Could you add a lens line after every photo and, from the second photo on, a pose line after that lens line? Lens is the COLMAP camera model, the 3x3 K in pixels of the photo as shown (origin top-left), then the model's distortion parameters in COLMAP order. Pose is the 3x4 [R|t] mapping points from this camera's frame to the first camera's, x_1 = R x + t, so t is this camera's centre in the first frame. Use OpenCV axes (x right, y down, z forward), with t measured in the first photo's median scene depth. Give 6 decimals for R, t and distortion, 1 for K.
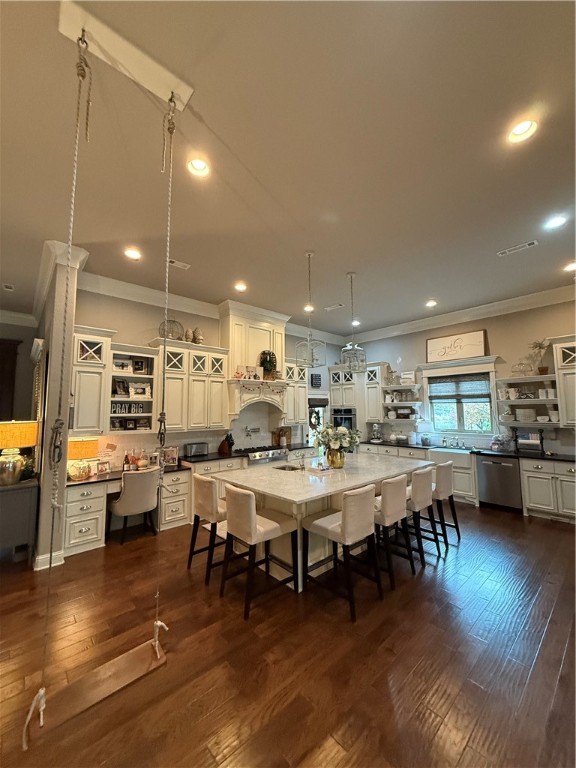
lens RADIAL K [[302.5, 0, 288.0], [0, 302.5, 384.0], [0, 0, 1]] dist [-0.000735, -0.000192]
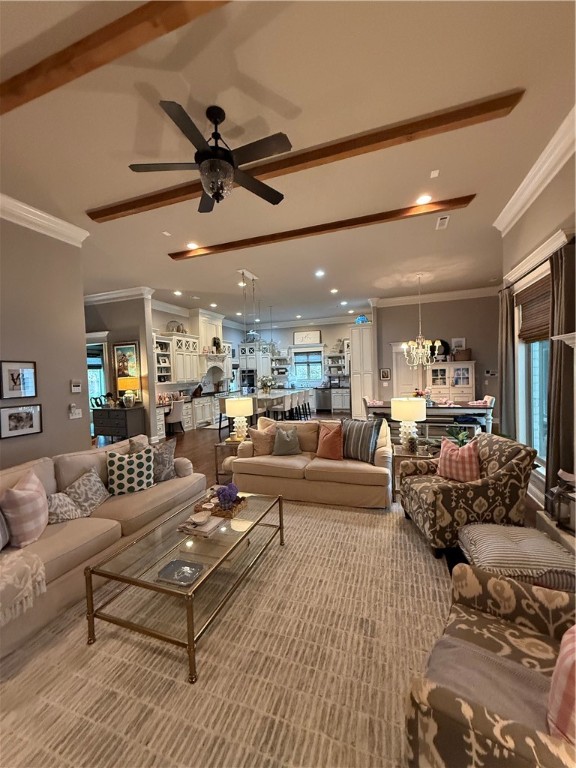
lens RADIAL K [[302.5, 0, 288.0], [0, 302.5, 384.0], [0, 0, 1]] dist [-0.000735, -0.000192]
pose [[0.879574, -0.039251, 0.474139, -0.566269], [-0.018142, 0.993099, 0.115868, -0.052392], [-0.475415, -0.110516, 0.872792, -0.782055]]
